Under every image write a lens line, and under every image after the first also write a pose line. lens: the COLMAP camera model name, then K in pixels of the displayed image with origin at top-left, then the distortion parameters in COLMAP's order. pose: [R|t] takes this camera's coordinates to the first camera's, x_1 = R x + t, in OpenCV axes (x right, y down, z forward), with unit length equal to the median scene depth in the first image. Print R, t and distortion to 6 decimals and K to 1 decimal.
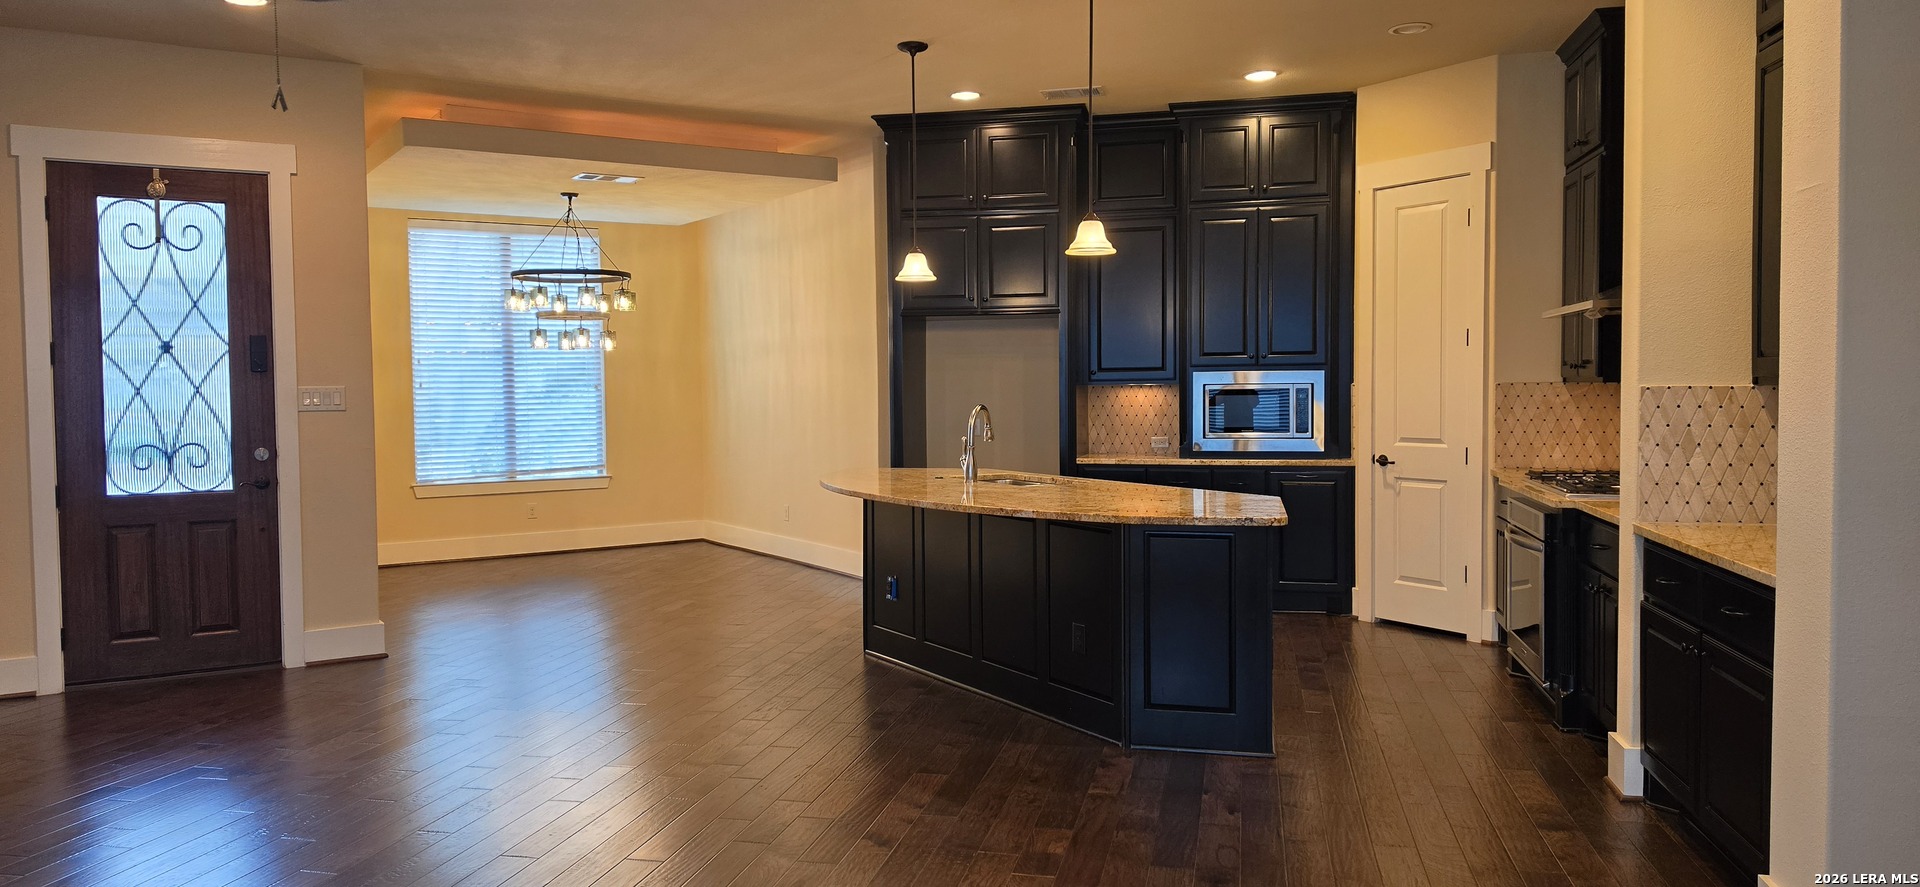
lens RADIAL K [[1310.3, 0, 932.1], [0, 1310.3, 437.2], [0, 0, 1]] dist [0.109906, -0.119290]
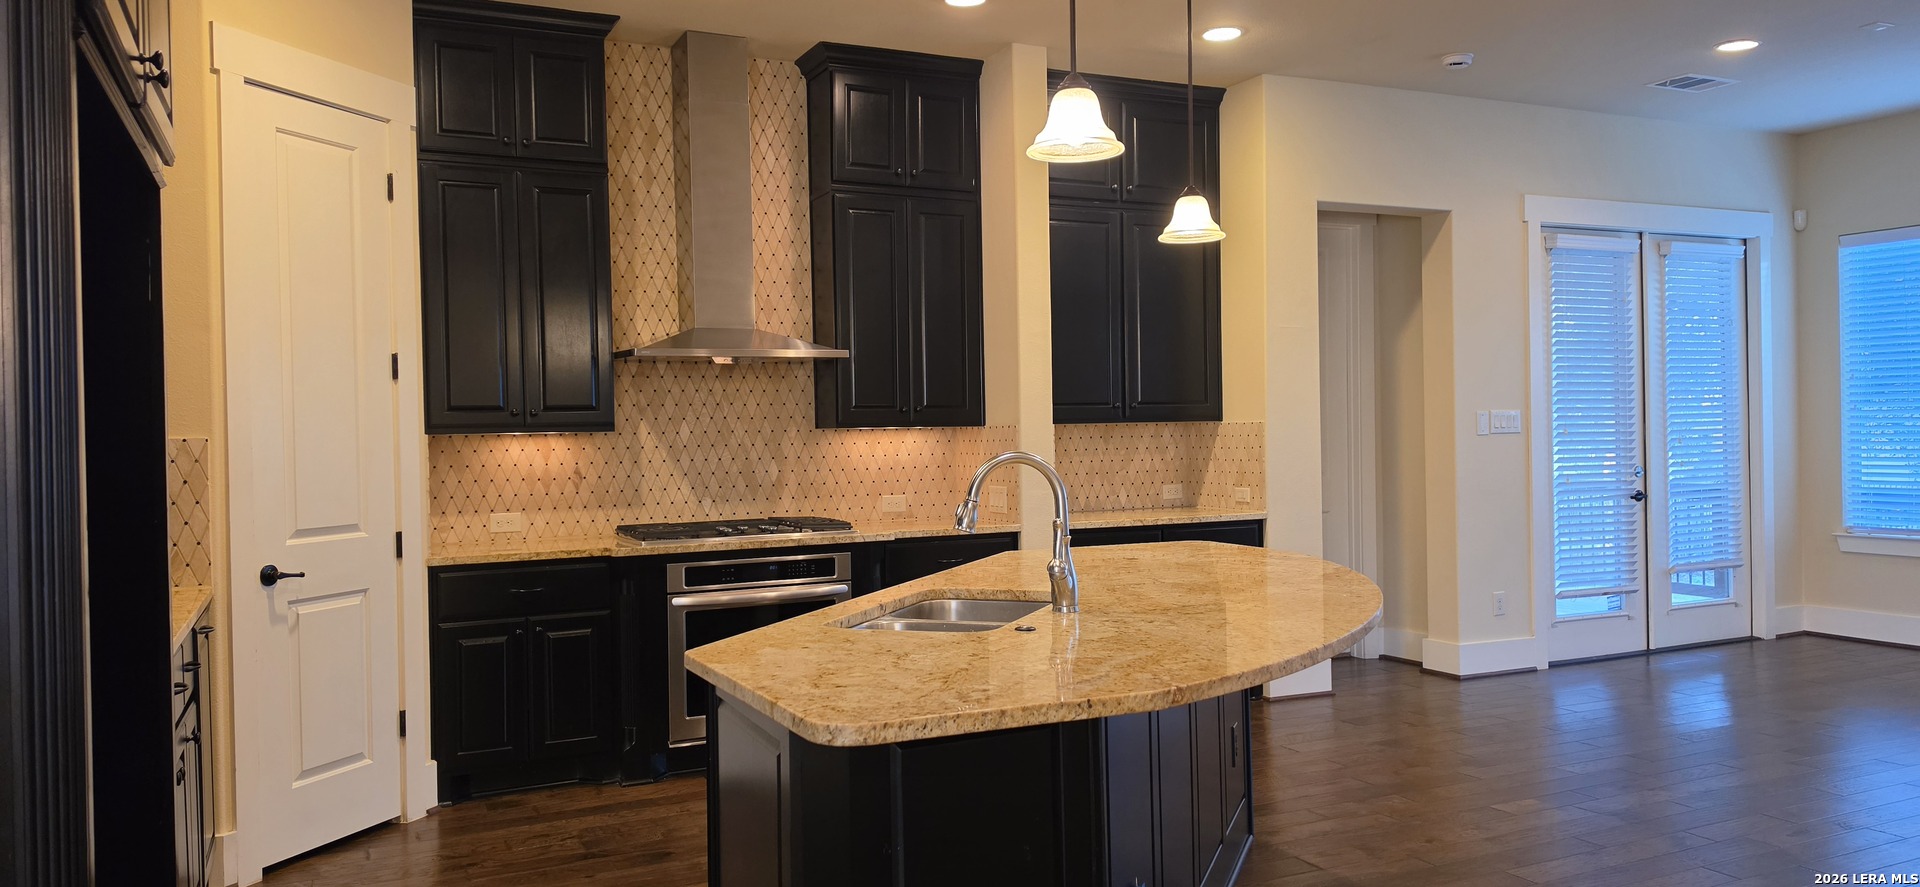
lens RADIAL K [[1310.3, 0, 932.1], [0, 1310.3, 437.2], [0, 0, 1]] dist [0.109906, -0.119290]
pose [[-0.635291, 0.017044, 0.772085, -0.285552], [0.055777, 0.998158, 0.023860, -0.040811], [-0.770256, 0.058223, -0.635071, 1.231654]]
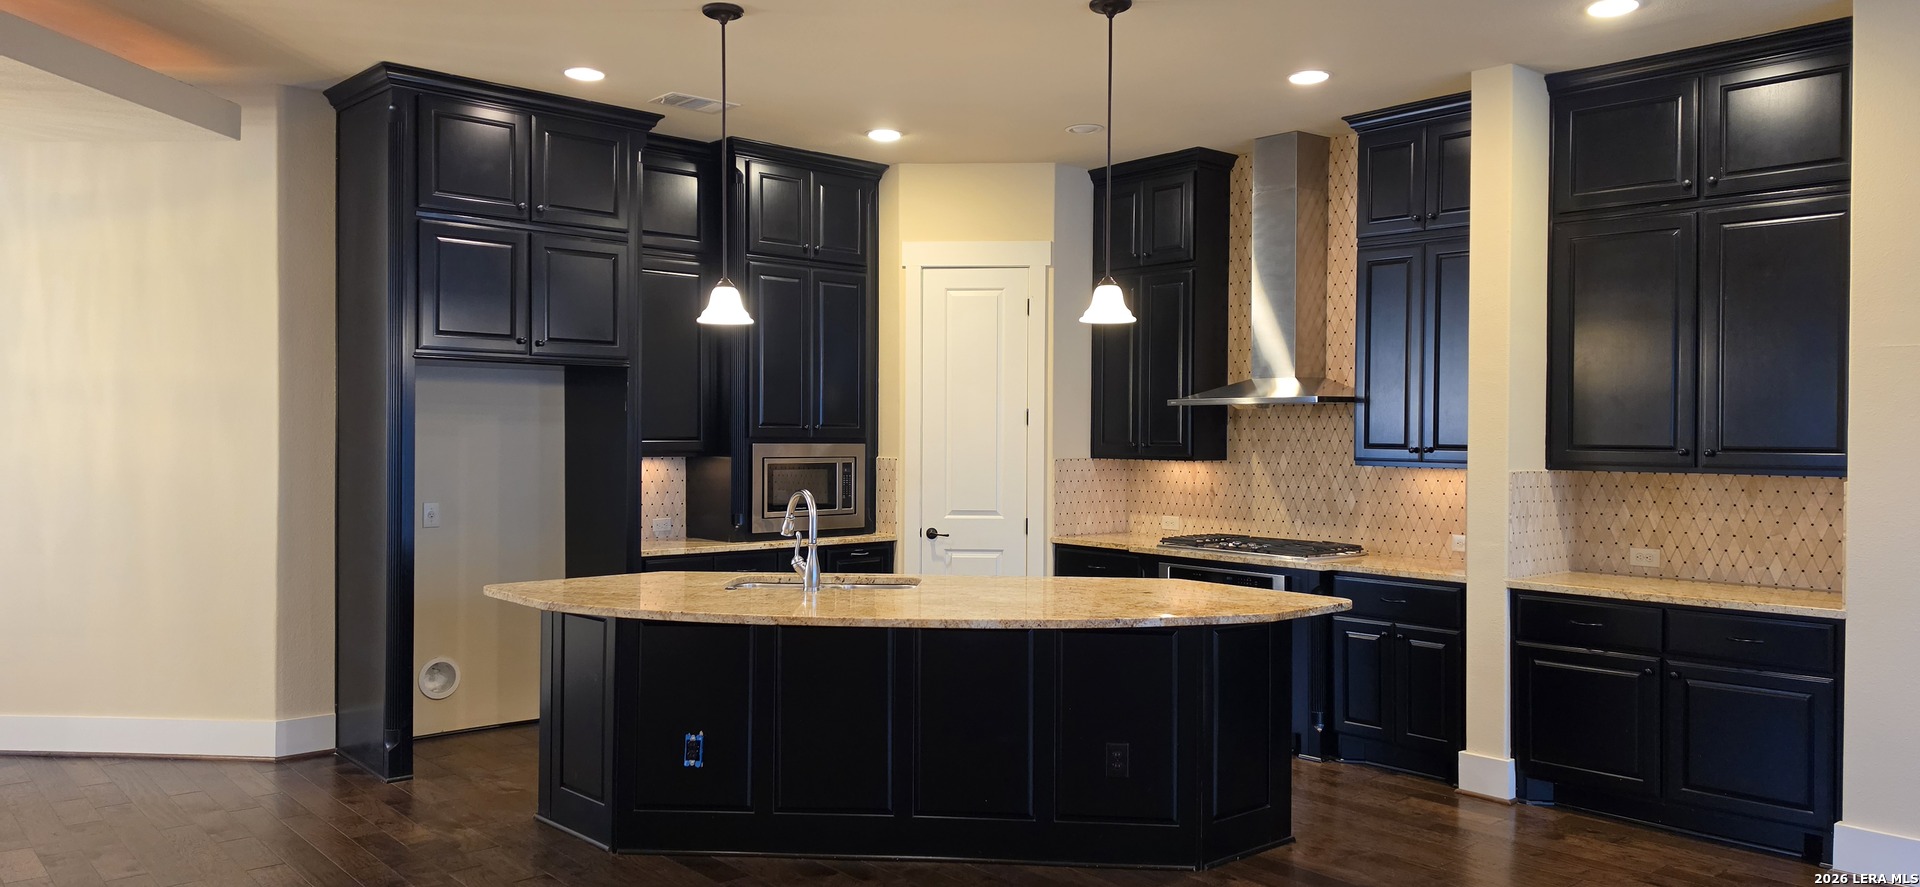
lens RADIAL K [[1310.3, 0, 932.1], [0, 1310.3, 437.2], [0, 0, 1]] dist [0.109906, -0.119290]
pose [[0.576338, 0.009046, 0.817161, -0.521612], [0.023249, 0.999352, -0.027461, -0.031032], [-0.816881, 0.034825, 0.575754, 0.453316]]
